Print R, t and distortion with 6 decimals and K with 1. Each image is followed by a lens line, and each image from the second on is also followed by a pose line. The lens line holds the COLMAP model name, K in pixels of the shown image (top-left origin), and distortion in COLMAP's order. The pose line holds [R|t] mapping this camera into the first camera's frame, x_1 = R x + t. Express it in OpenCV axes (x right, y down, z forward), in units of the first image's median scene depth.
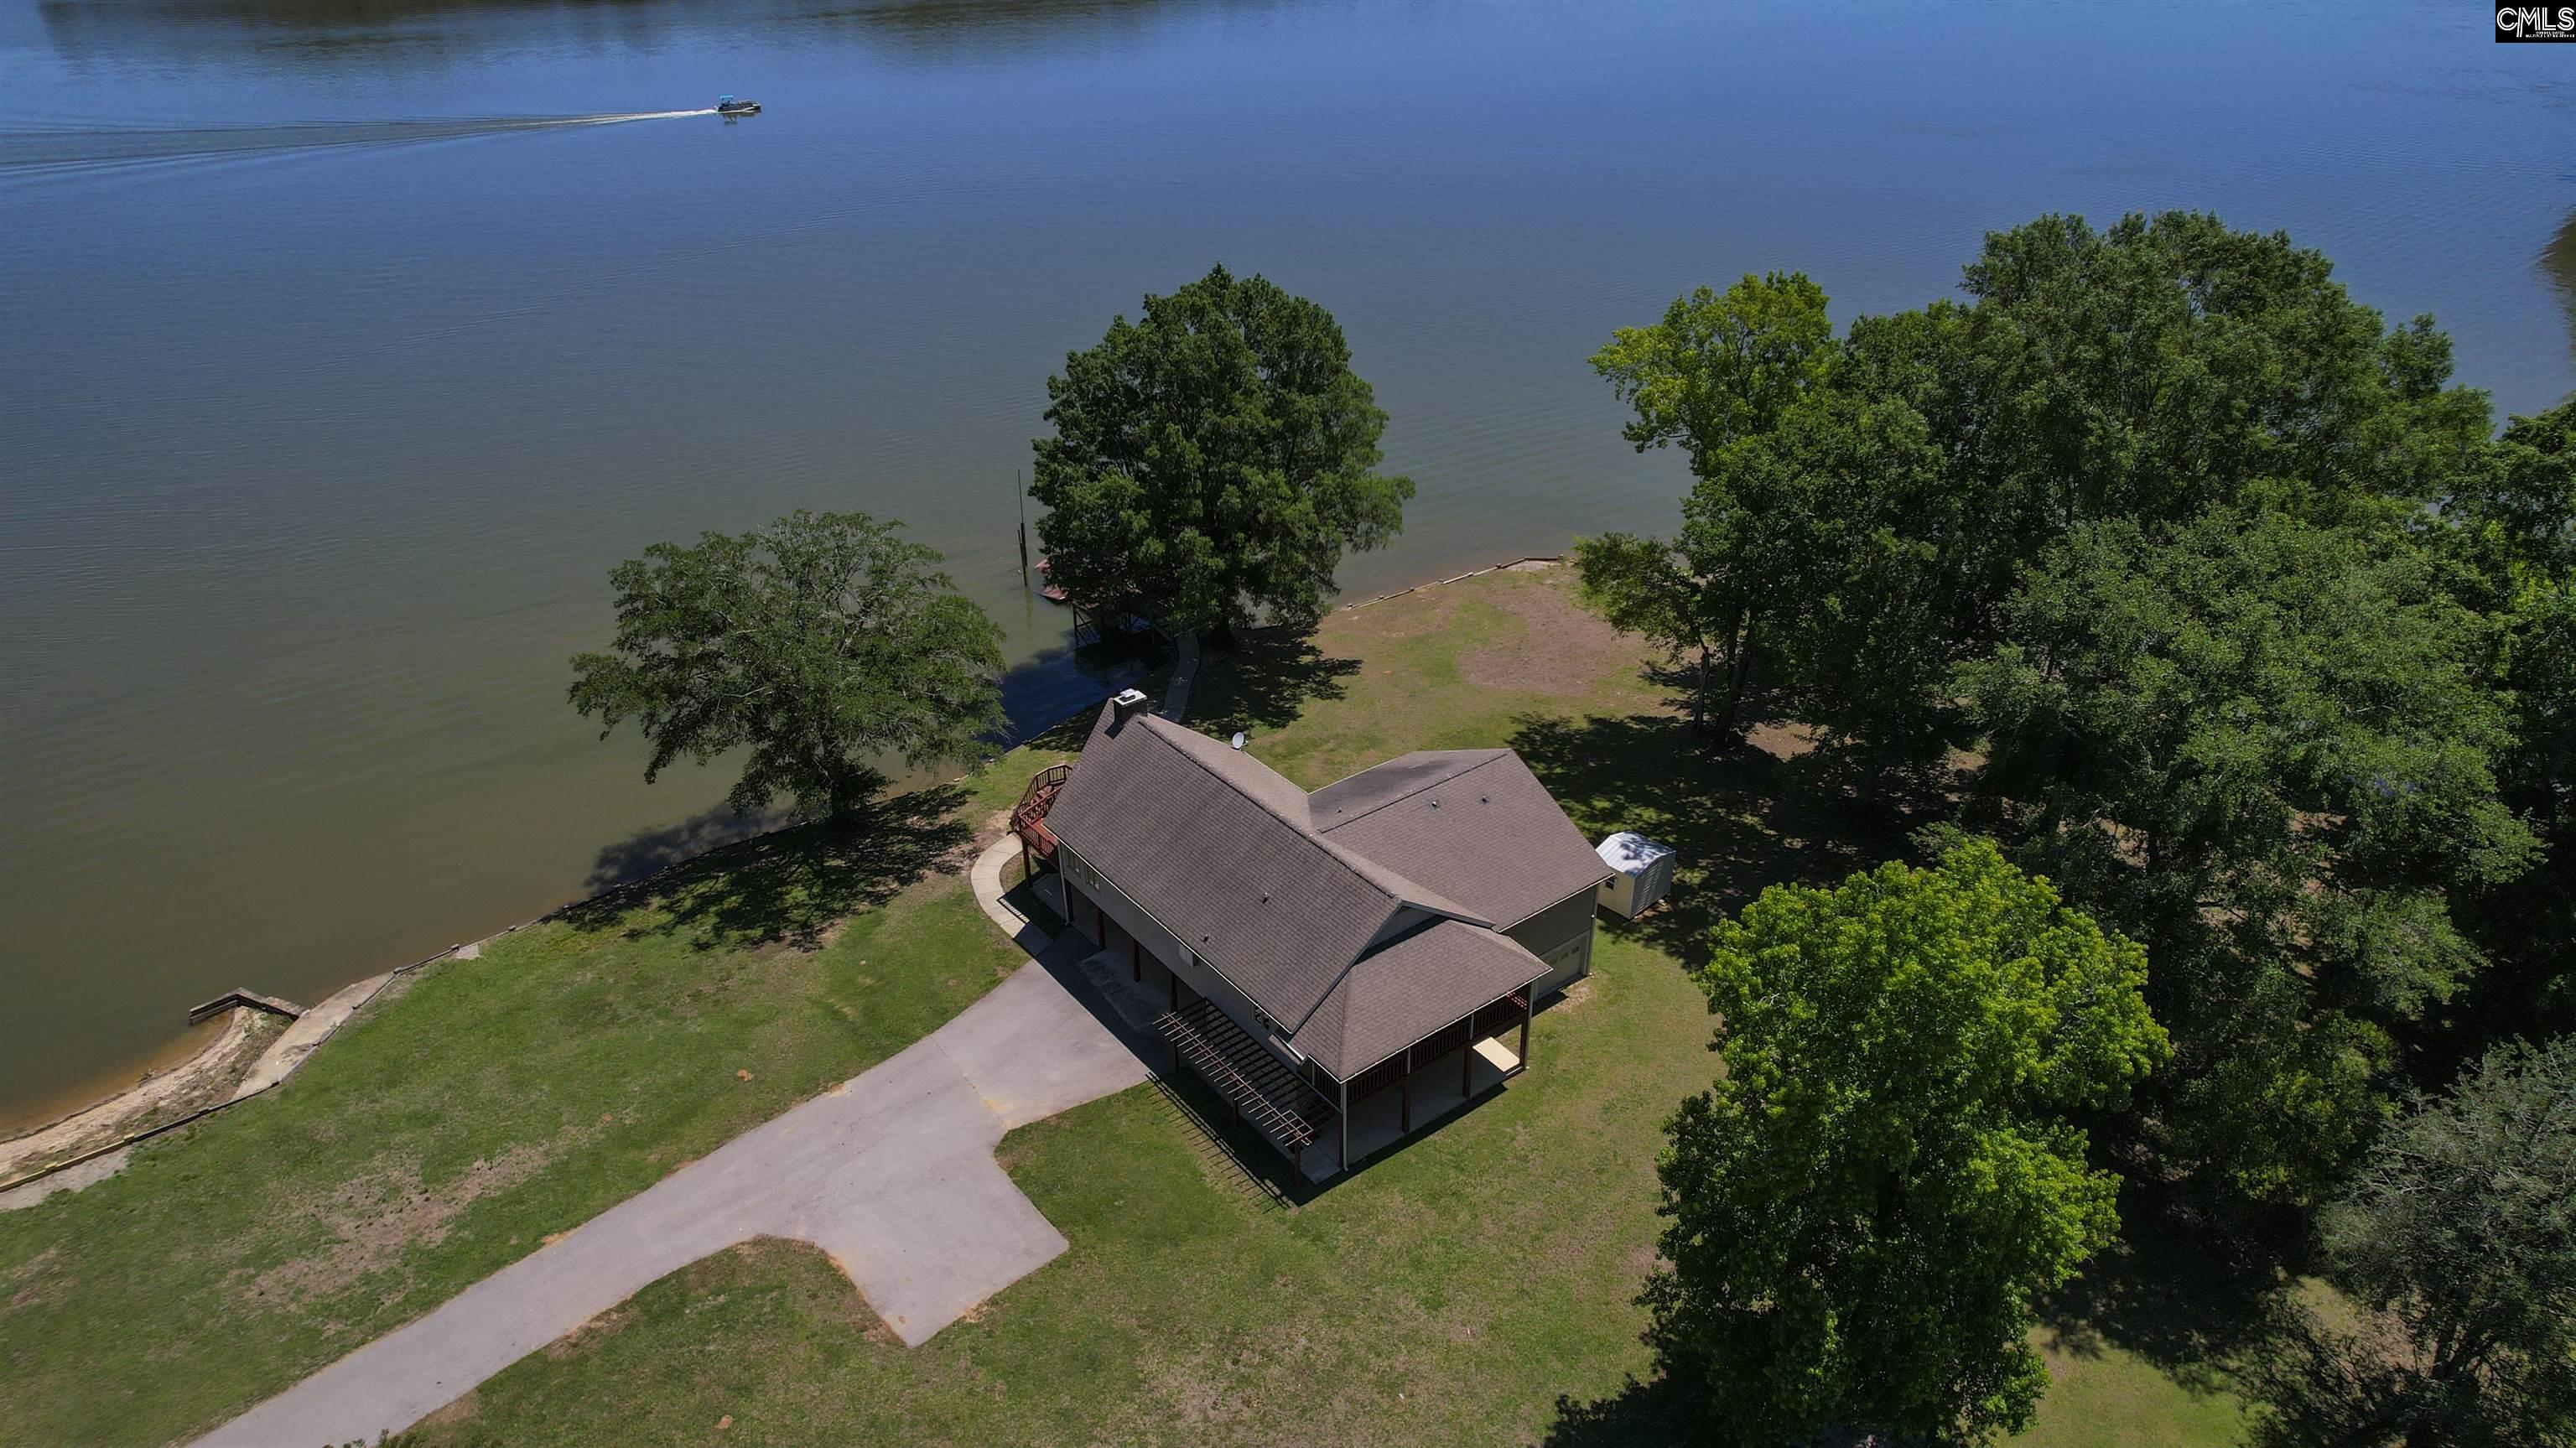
lens RADIAL K [[1654.3, 0, 1296.4], [0, 1654.3, 720.7], [0, 0, 1]] dist [-0.077595, 0.067987]
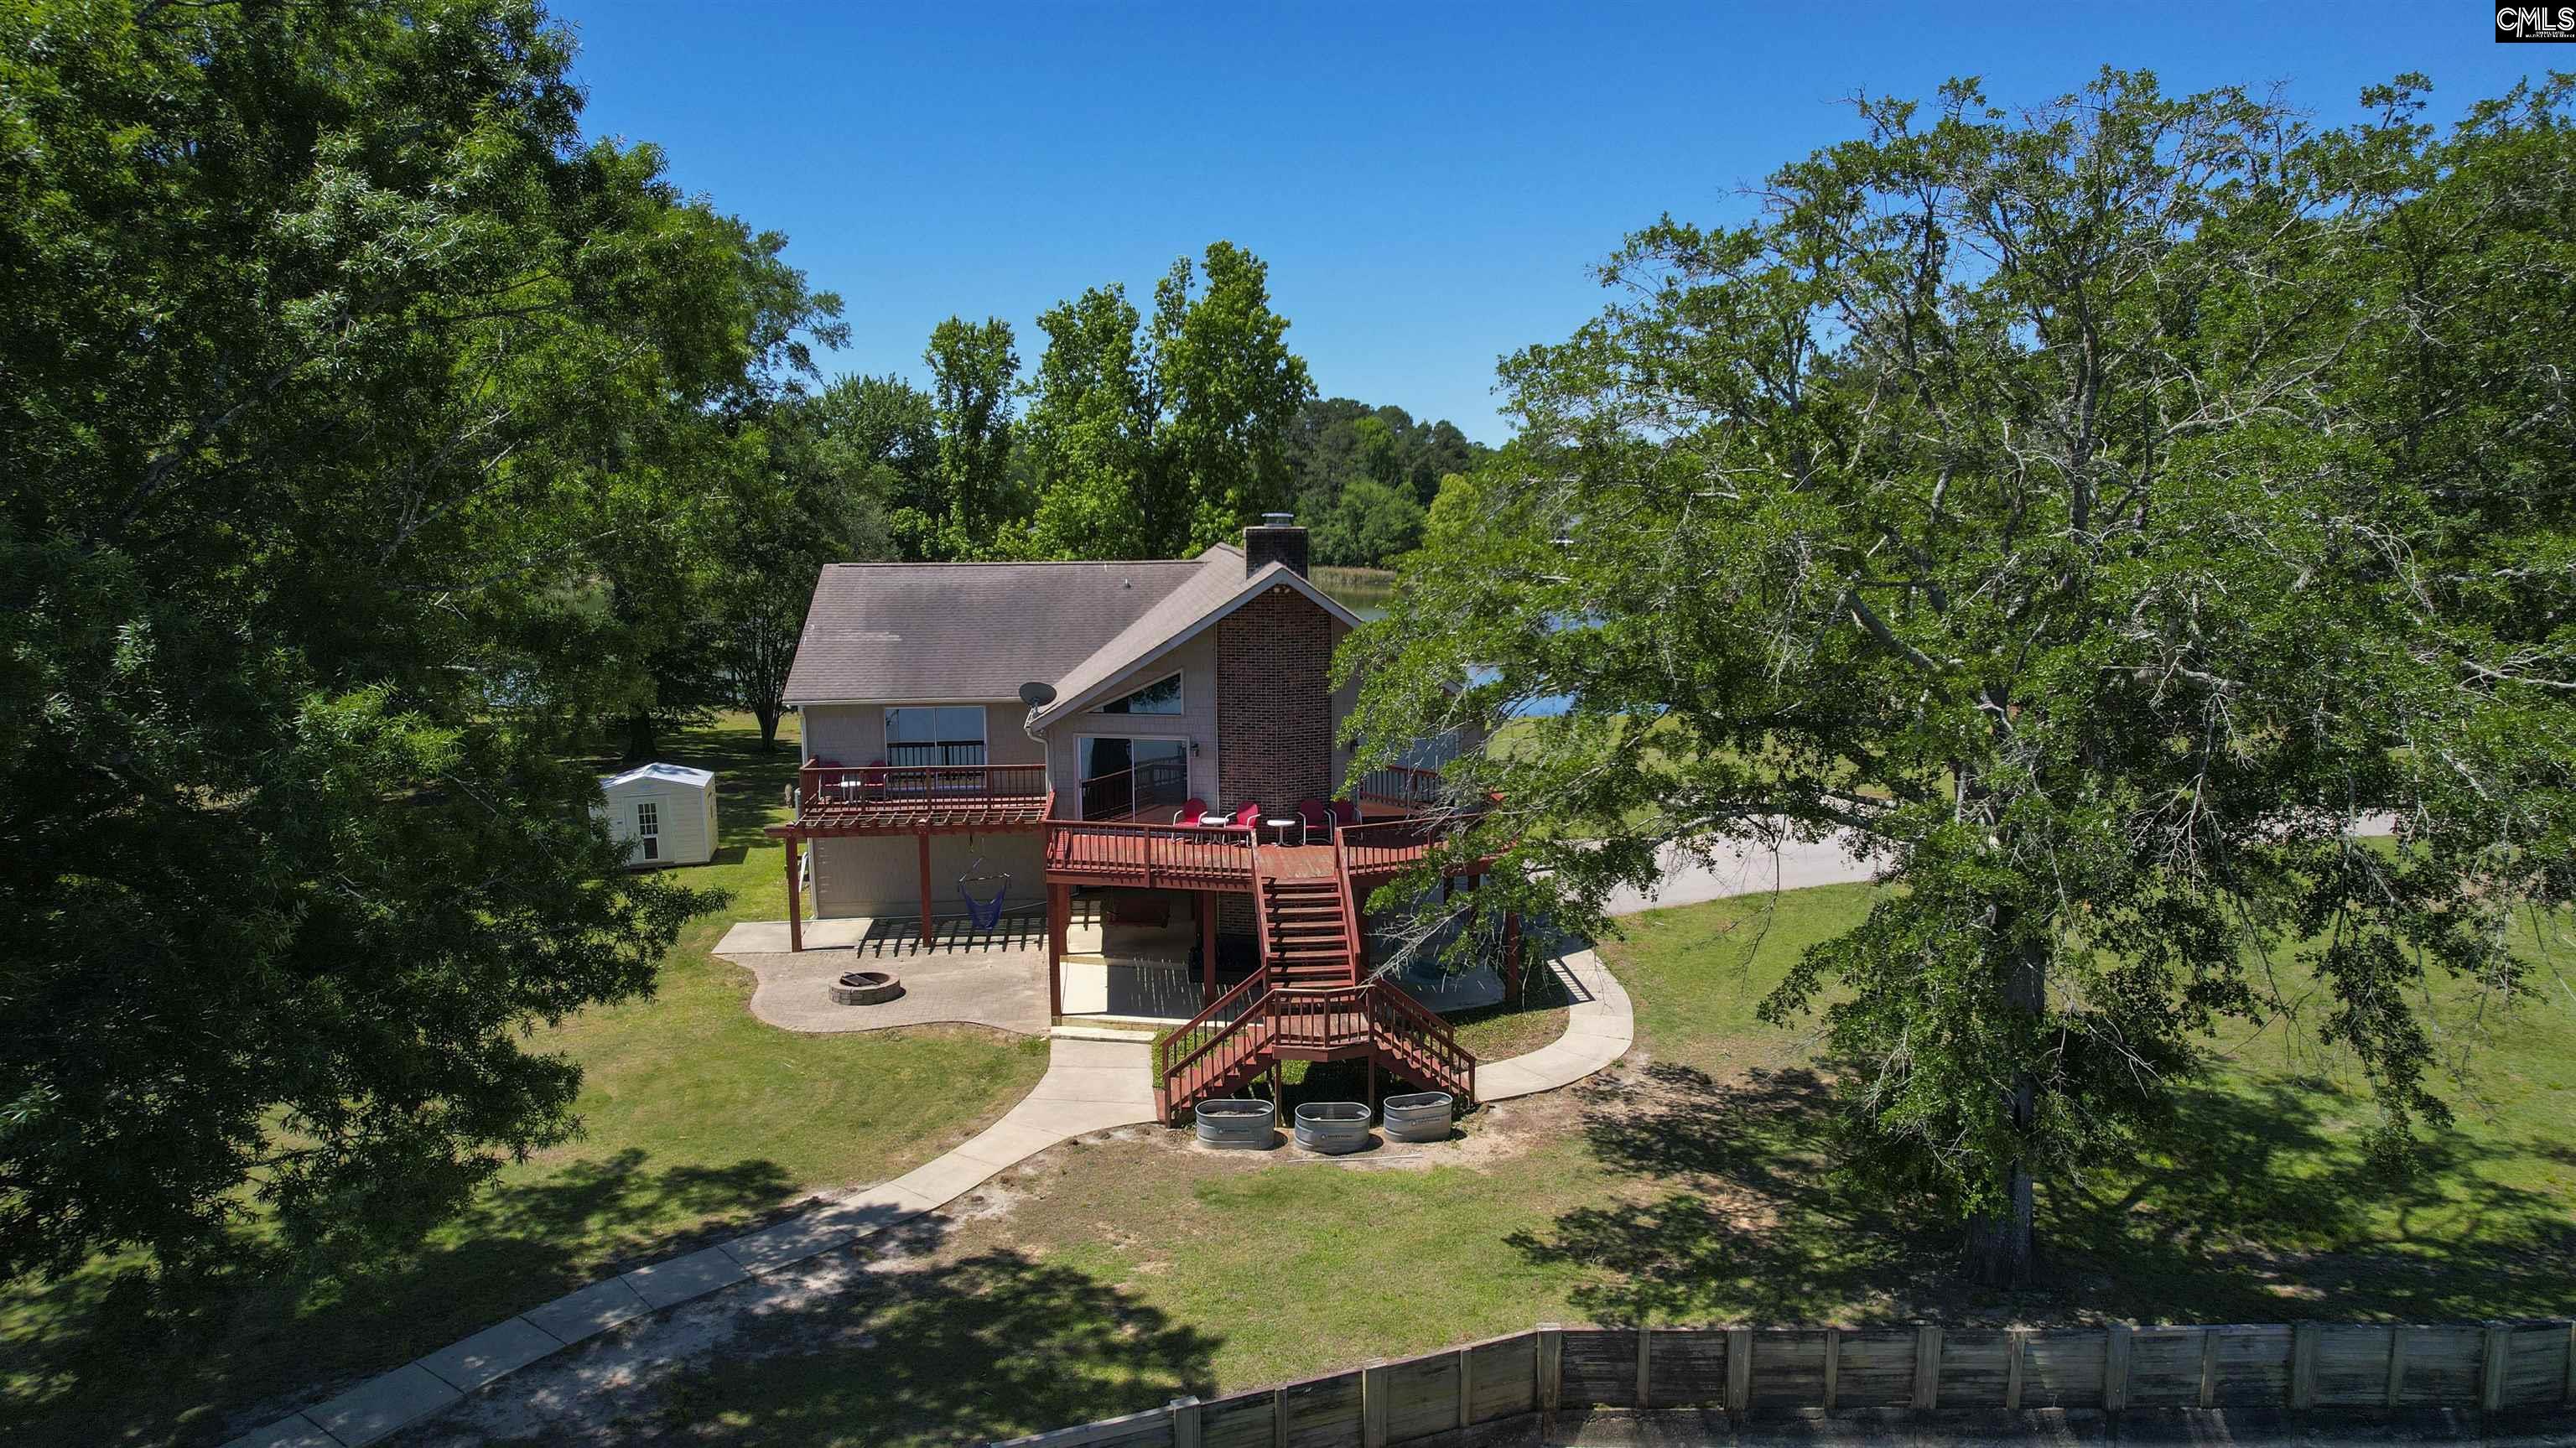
lens RADIAL K [[1654.3, 0, 1301.6], [0, 1654.3, 729.9], [0, 0, 1]] dist [-0.077595, 0.067987]
pose [[-0.858237, -0.056716, 0.510110, -0.368028], [0.258544, 0.810794, 0.525137, -0.223810], [-0.443378, 0.582578, -0.681189, 1.414978]]
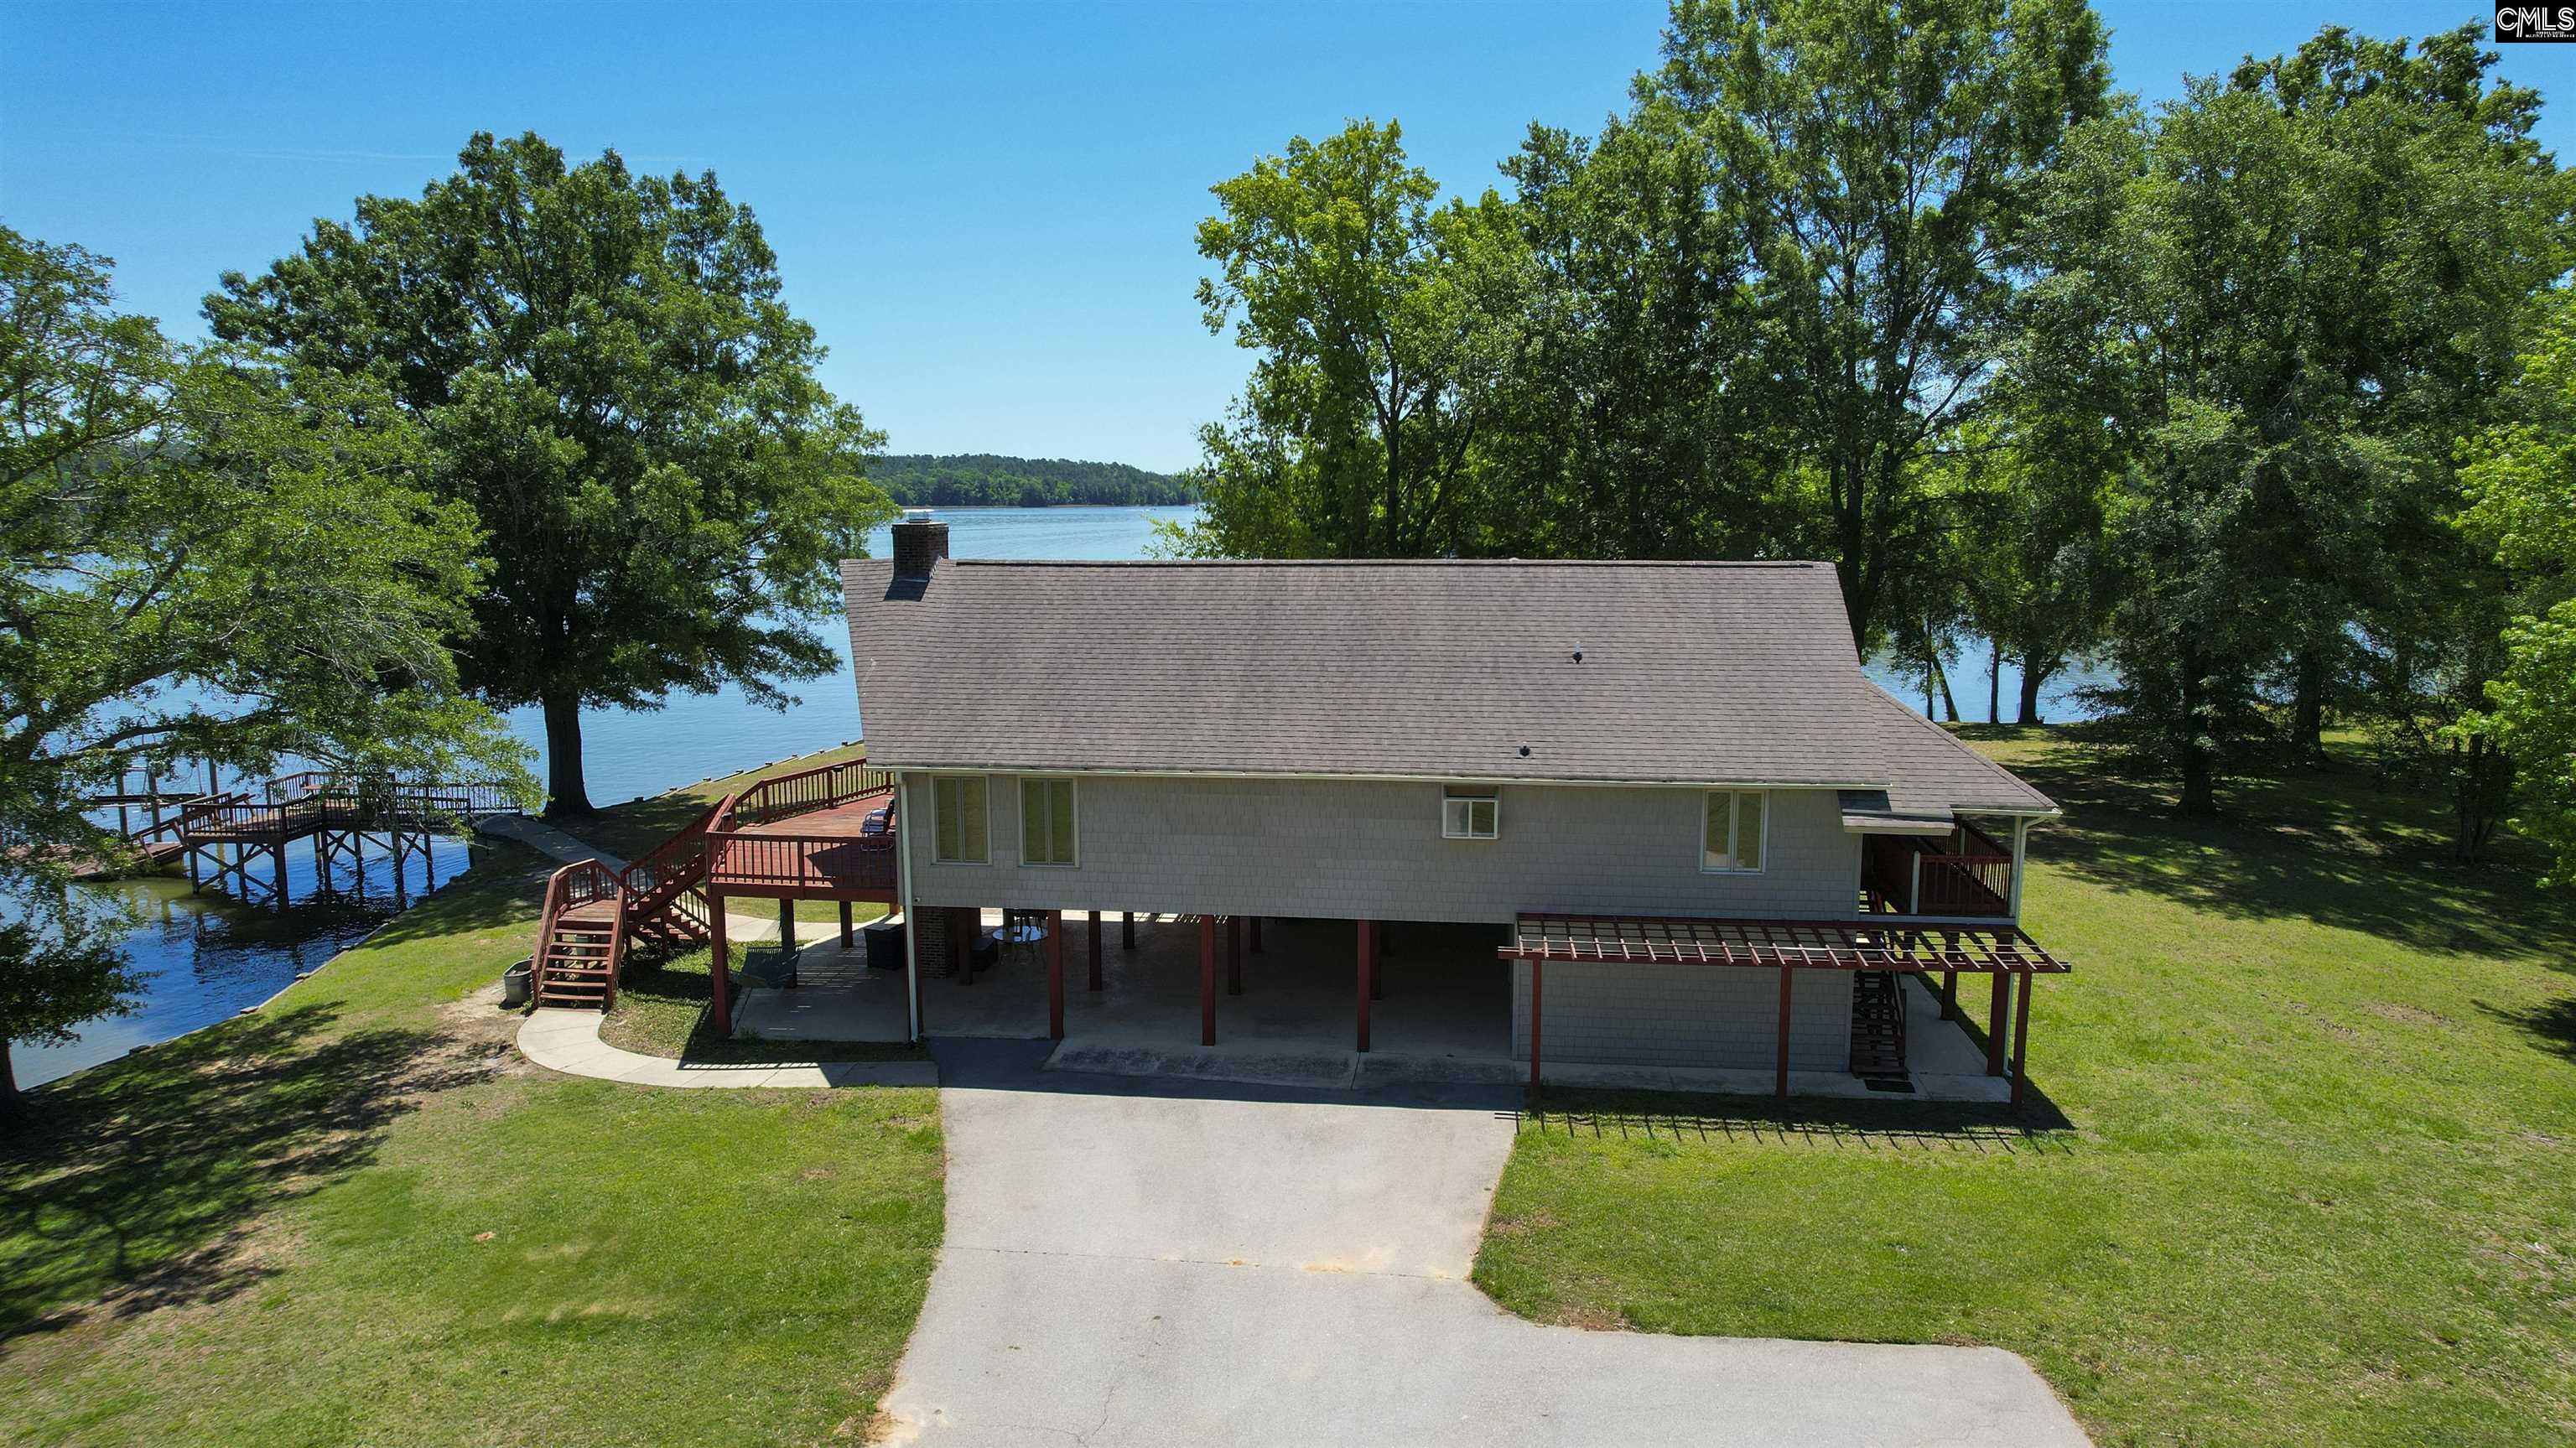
lens RADIAL K [[1654.3, 0, 1311.4], [0, 1654.3, 701.7], [0, 0, 1]] dist [-0.077595, 0.067987]
pose [[0.690118, -0.081466, 0.719097, -0.381555], [0.346069, 0.909820, -0.229049, 0.185623], [-0.635590, 0.406928, 0.656076, 0.672907]]
